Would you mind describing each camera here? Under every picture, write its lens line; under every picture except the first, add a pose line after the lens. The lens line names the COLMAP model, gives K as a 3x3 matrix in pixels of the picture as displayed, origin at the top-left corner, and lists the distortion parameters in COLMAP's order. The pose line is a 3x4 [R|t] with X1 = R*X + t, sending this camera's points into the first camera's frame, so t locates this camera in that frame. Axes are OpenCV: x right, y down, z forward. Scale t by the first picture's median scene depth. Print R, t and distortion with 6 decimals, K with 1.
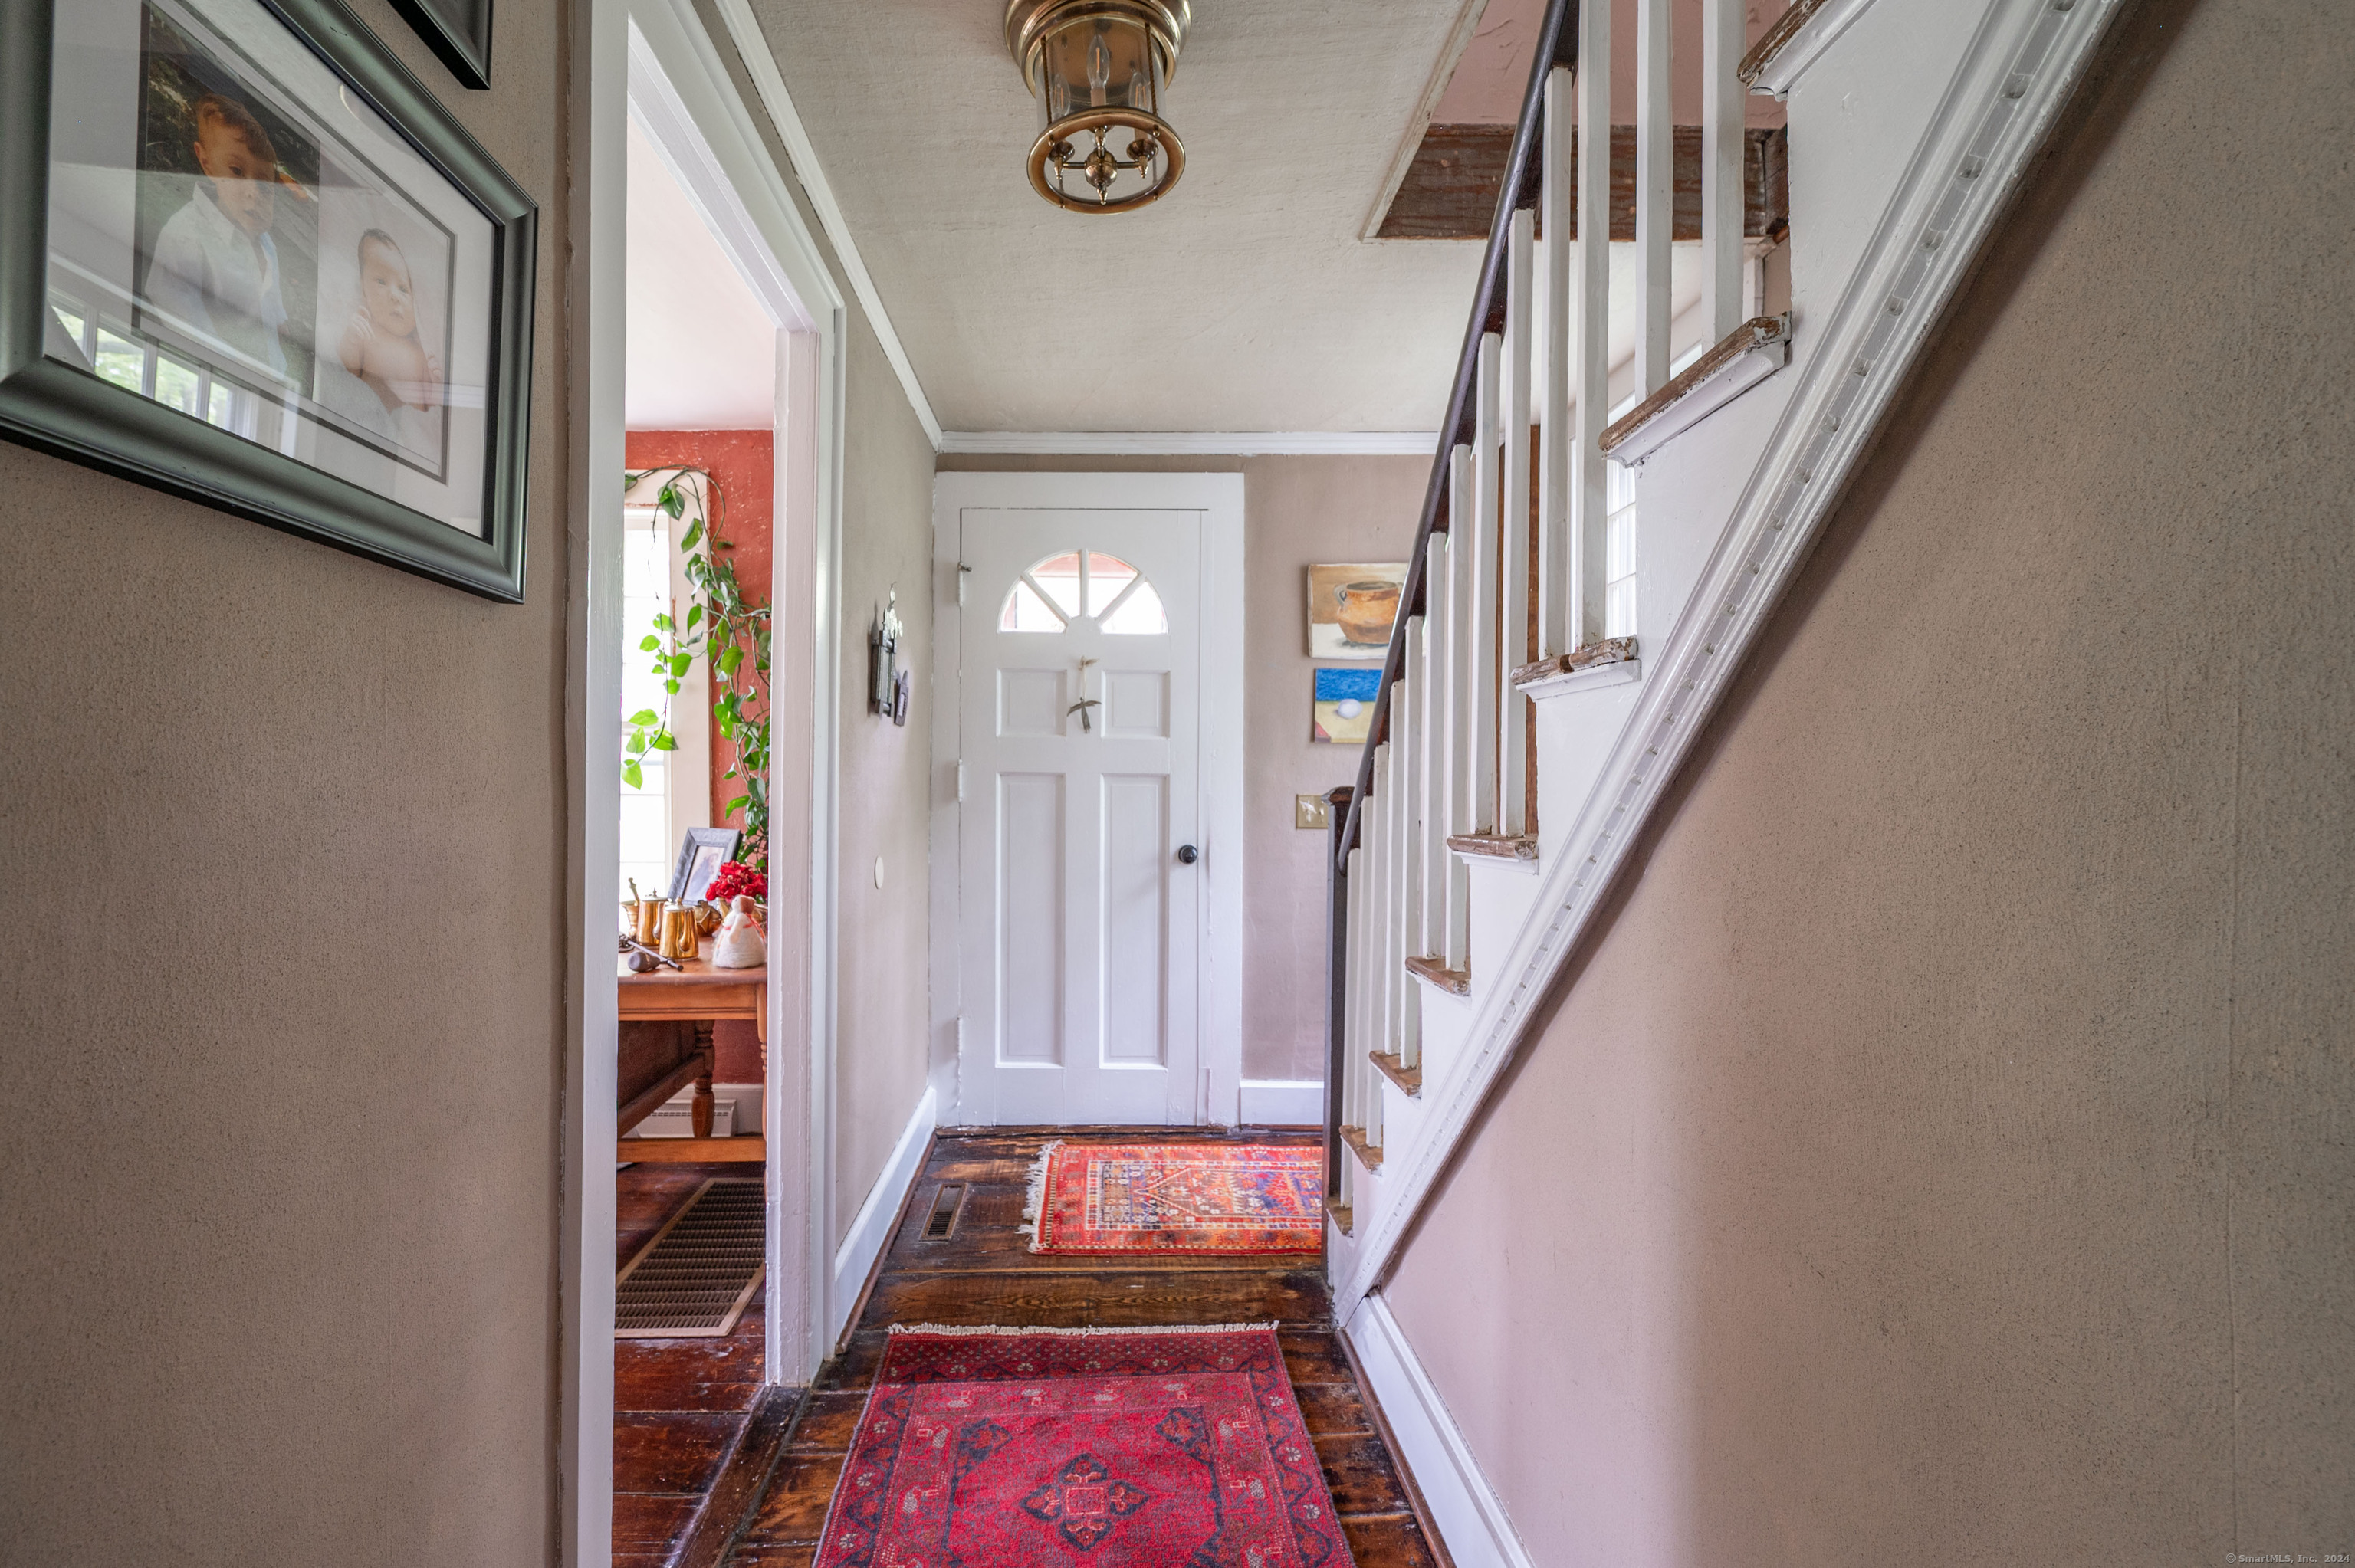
lens RADIAL K [[971.2, 0, 1177.5], [0, 971.2, 786.0], [0, 0, 1]] dist [0.000205, 0.000007]
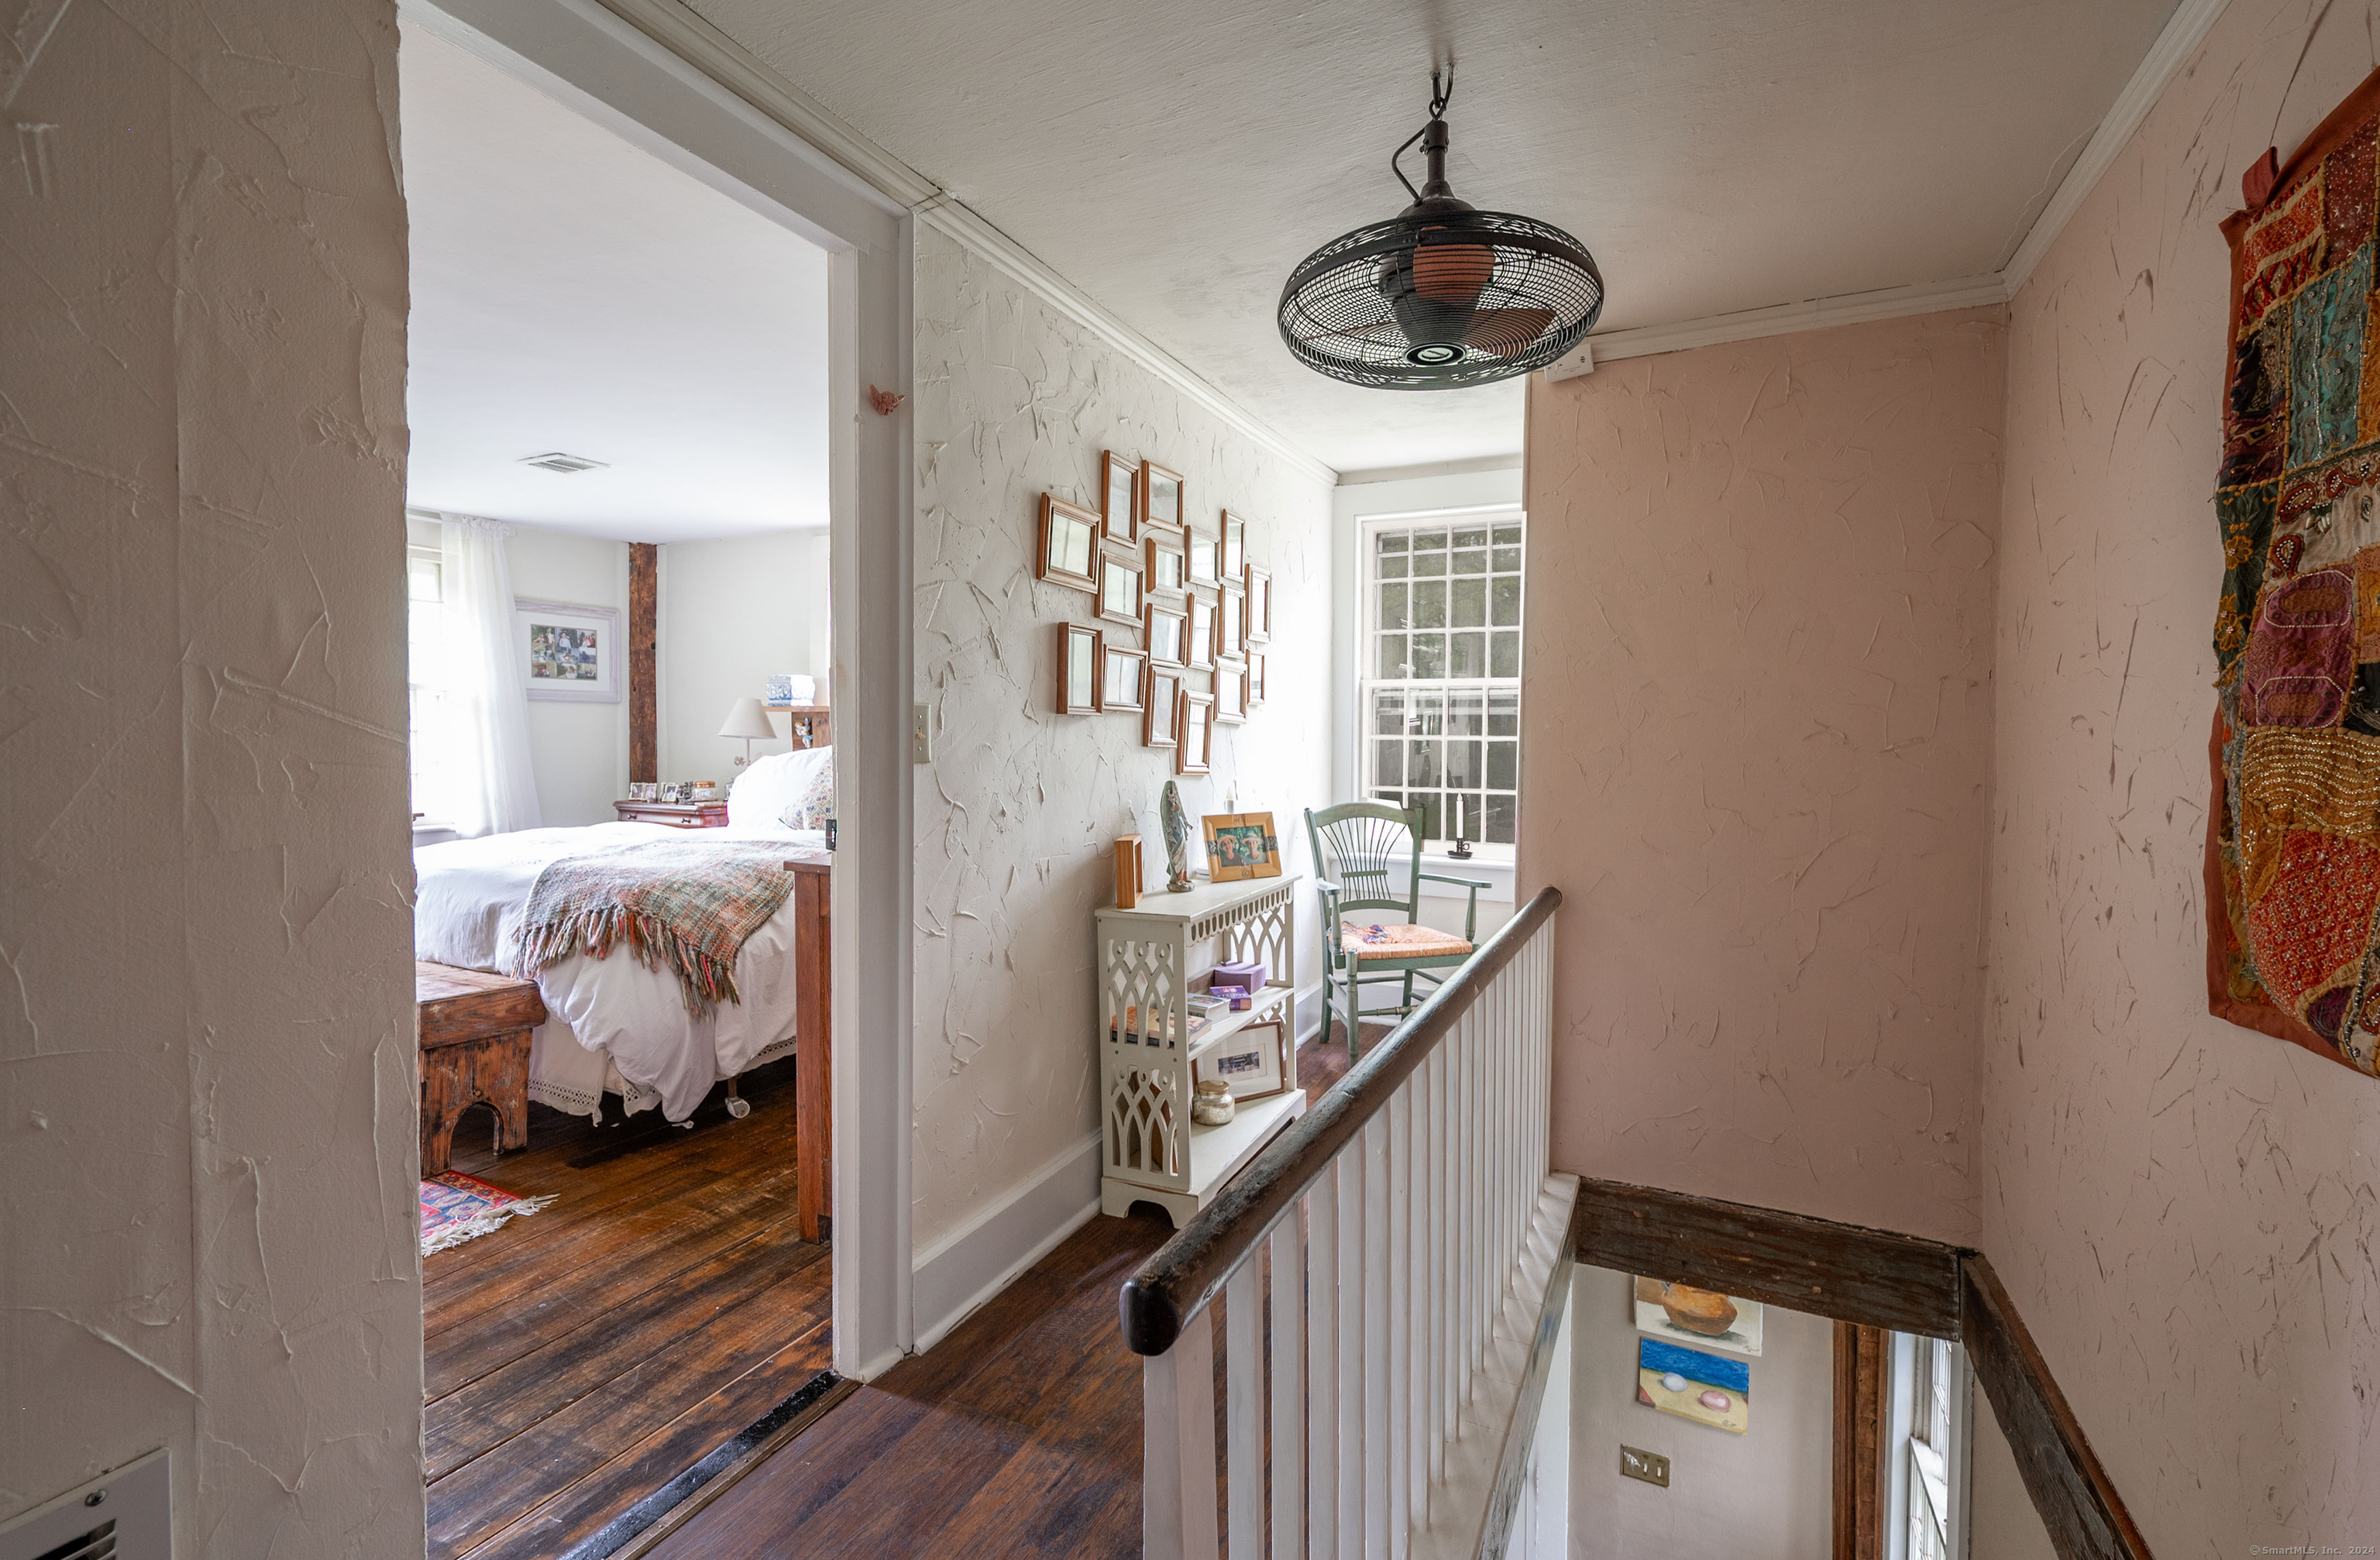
lens RADIAL K [[1026.0, 0, 1187.3], [0, 1026.0, 769.8], [0, 0, 1]] dist [0.000346, 0.000024]
pose [[0.861617, 0.009533, -0.507469, 0.285610], [0.007508, 0.999475, 0.031523, -0.813292], [0.507503, -0.030971, 0.861093, -0.253021]]
